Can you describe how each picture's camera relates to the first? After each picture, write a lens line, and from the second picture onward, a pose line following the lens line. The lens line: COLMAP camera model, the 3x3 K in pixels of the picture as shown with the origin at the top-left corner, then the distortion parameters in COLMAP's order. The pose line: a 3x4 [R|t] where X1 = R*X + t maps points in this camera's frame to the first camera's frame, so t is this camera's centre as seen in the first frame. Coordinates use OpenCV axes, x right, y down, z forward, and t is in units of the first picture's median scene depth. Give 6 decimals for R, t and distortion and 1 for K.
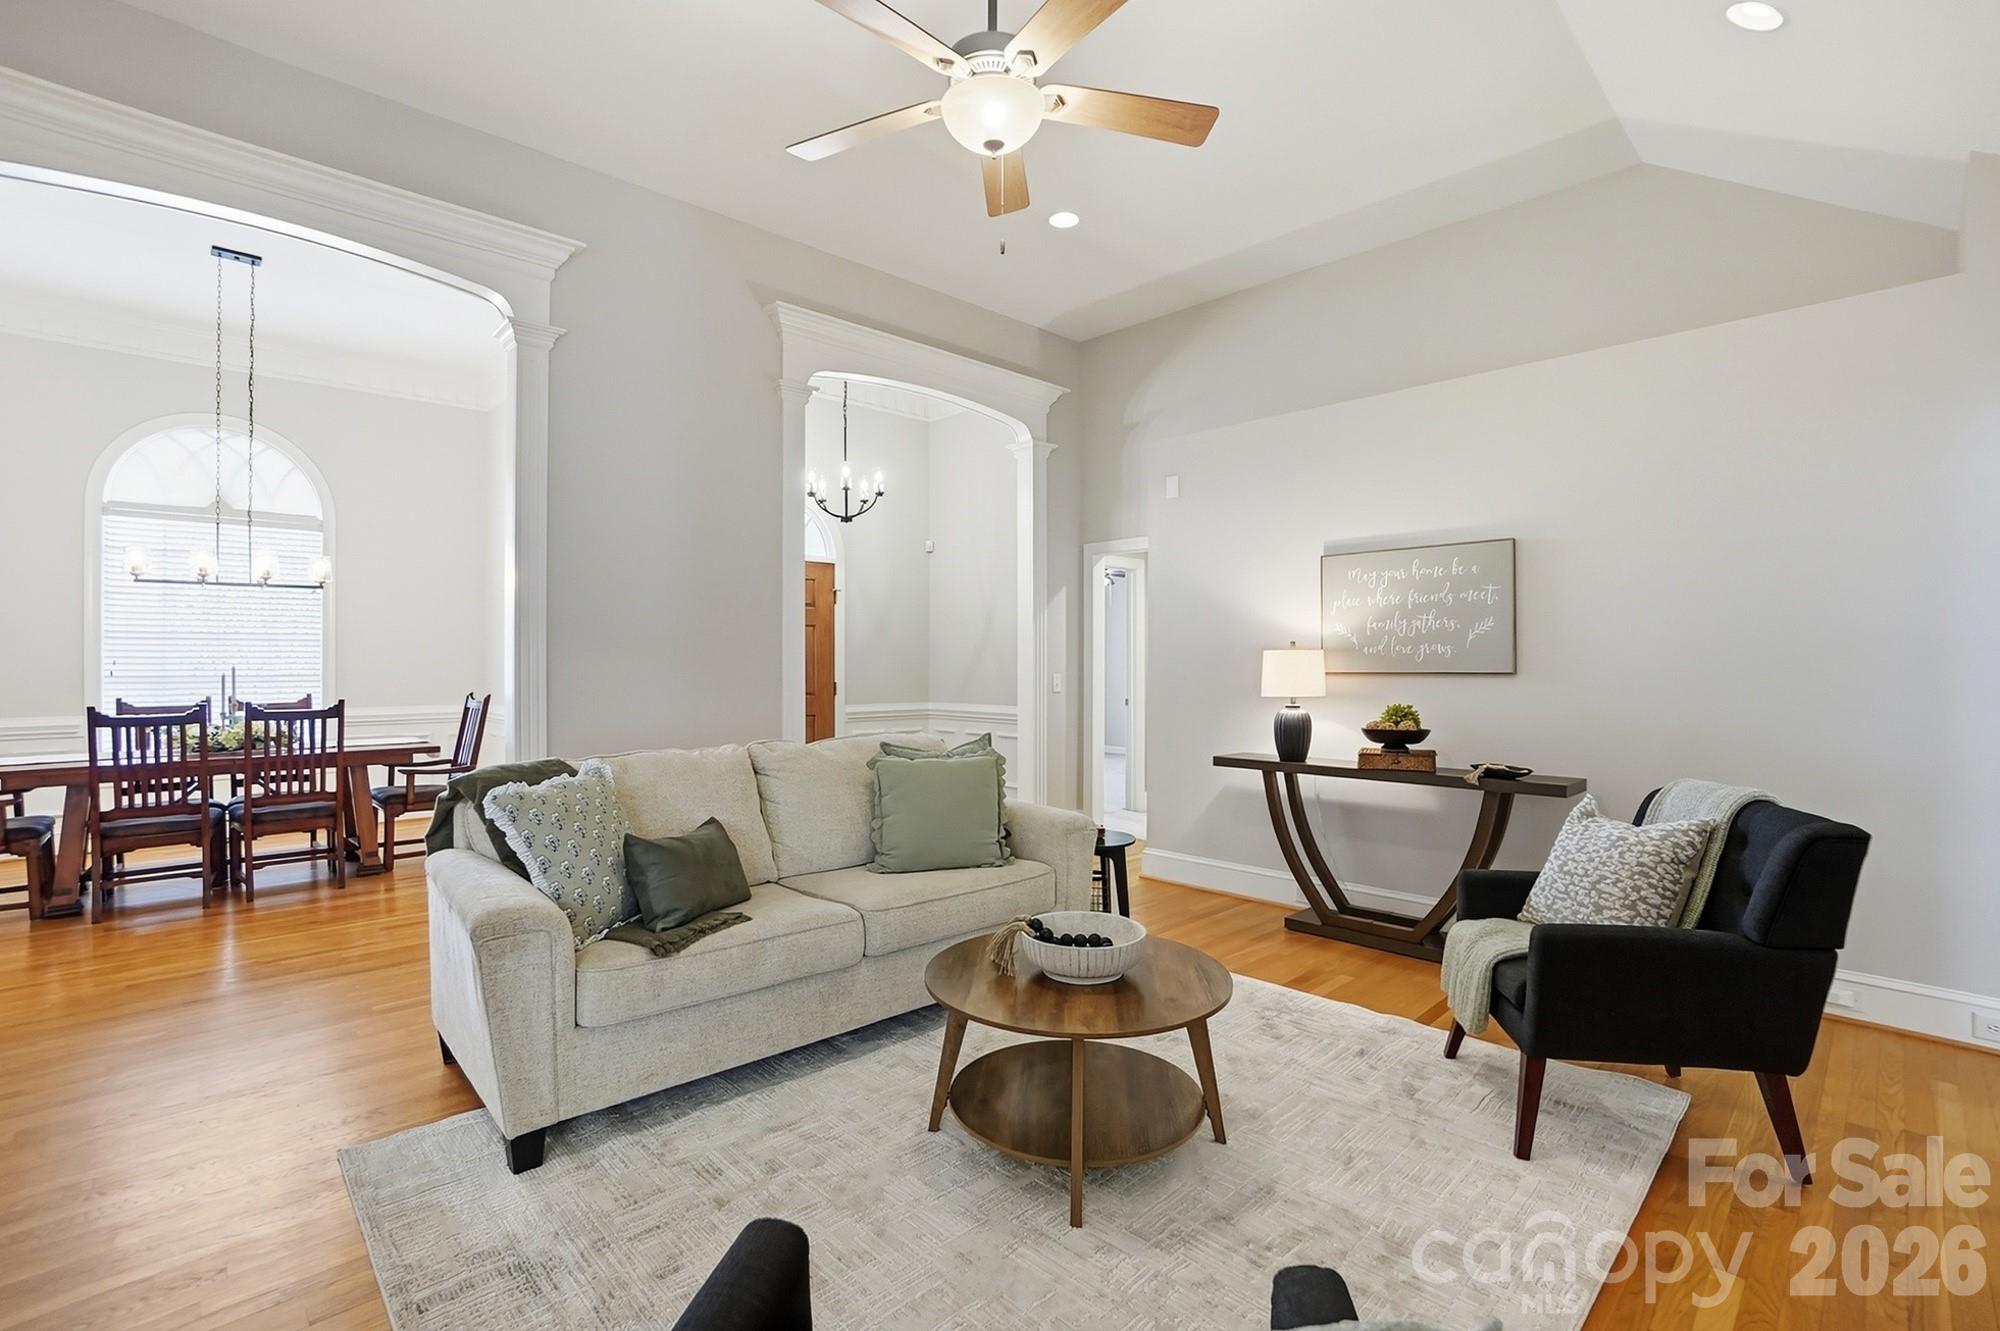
lens RADIAL K [[904.2, 0, 994.5], [0, 904.2, 670.4], [0, 0, 1]] dist [-0.059382, 0.021035]
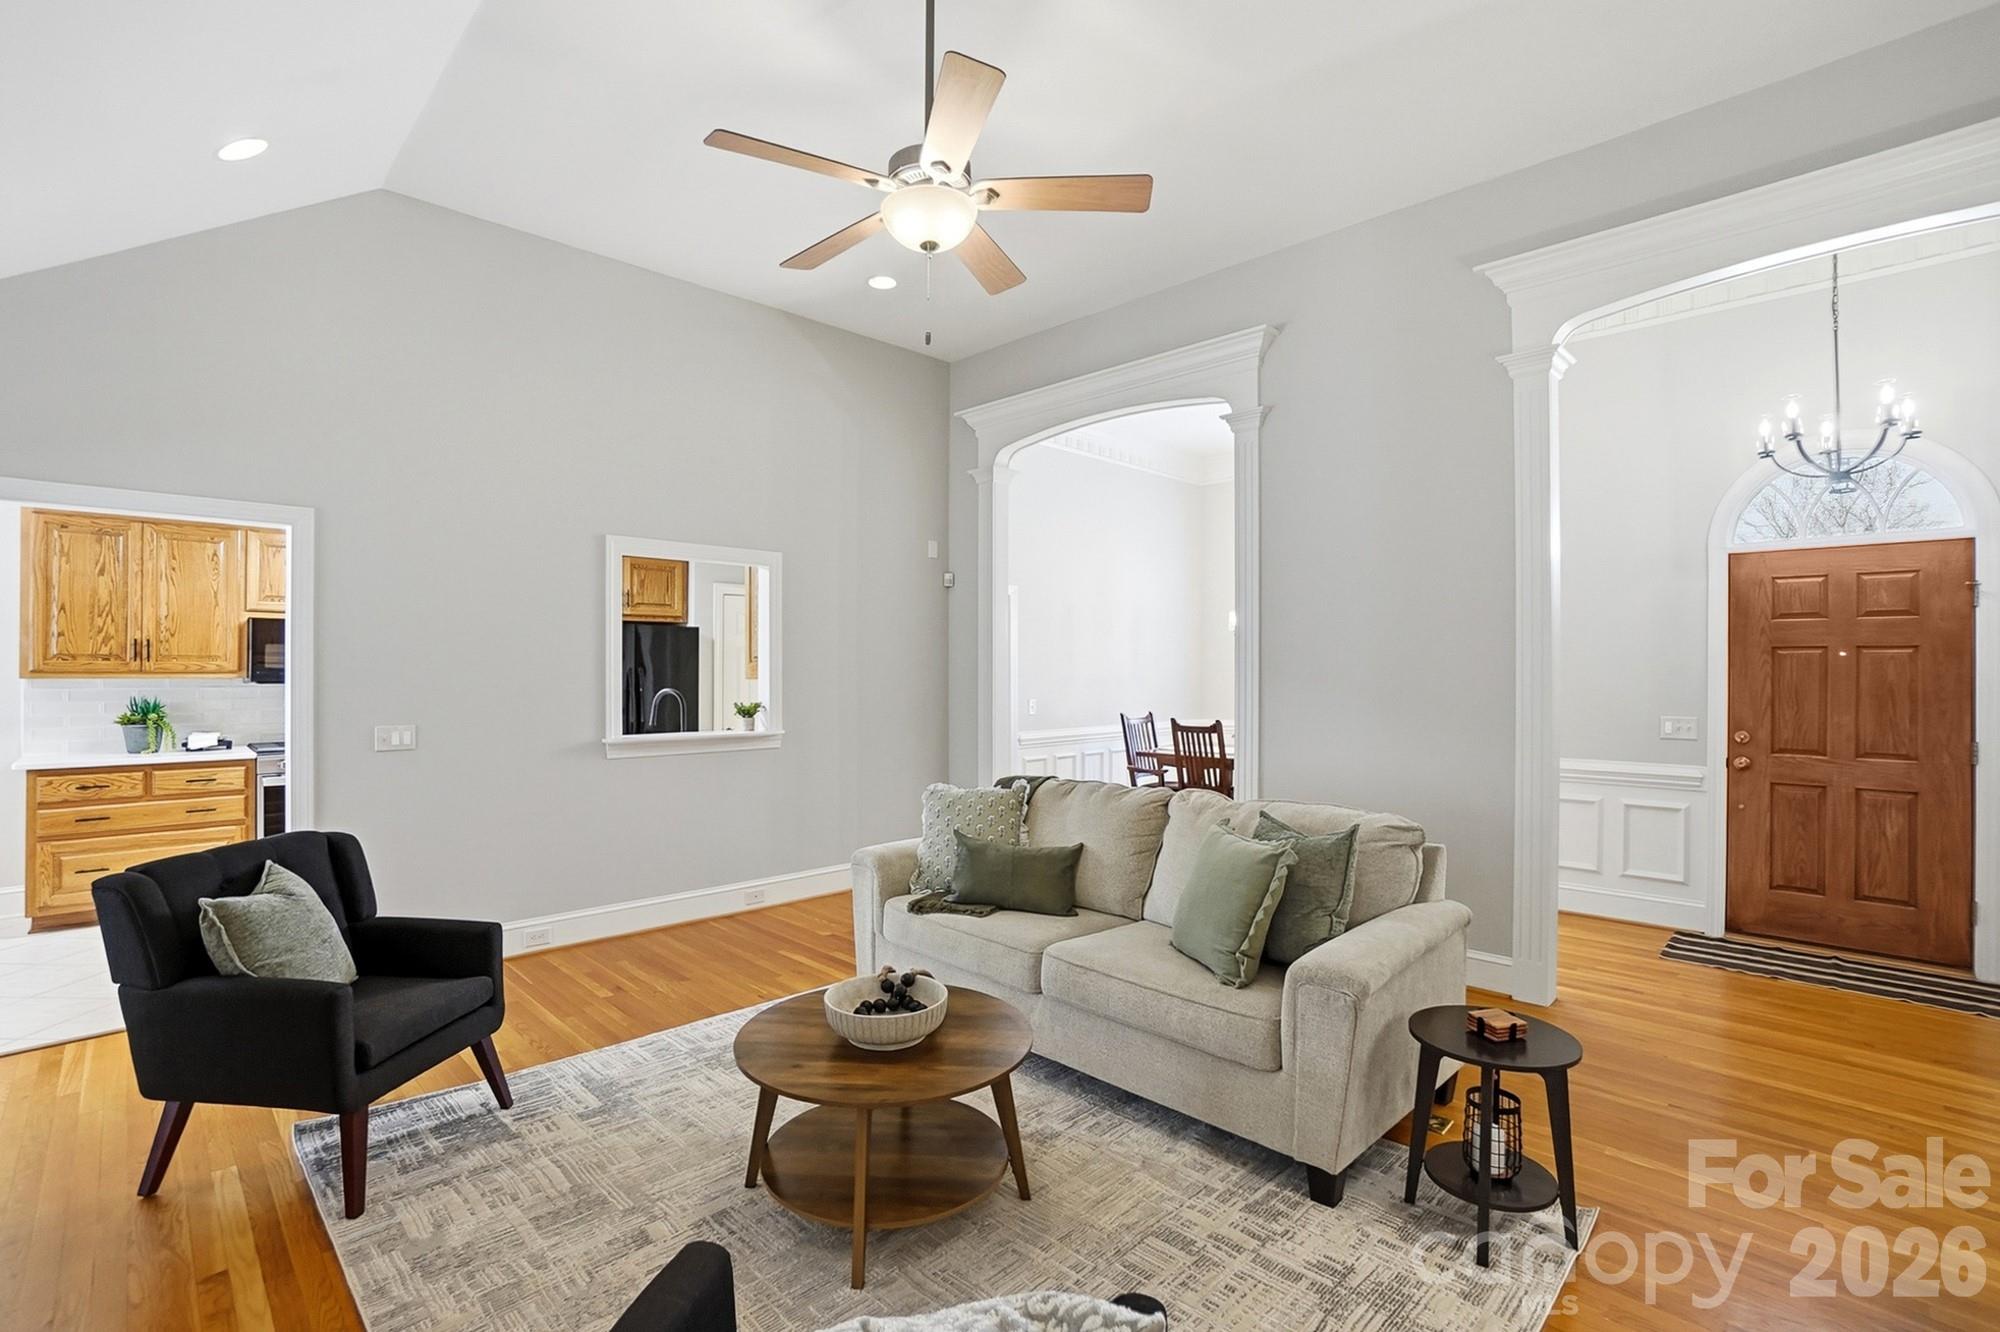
lens RADIAL K [[887.1, 0, 992.6], [0, 887.1, 664.0], [0, 0, 1]] dist [-0.055194, 0.014282]
pose [[0.012245, -0.000841, -0.999925, 0.631979], [-0.009860, 0.999951, -0.000962, -0.051420], [0.999876, 0.009871, 0.012236, 0.637454]]
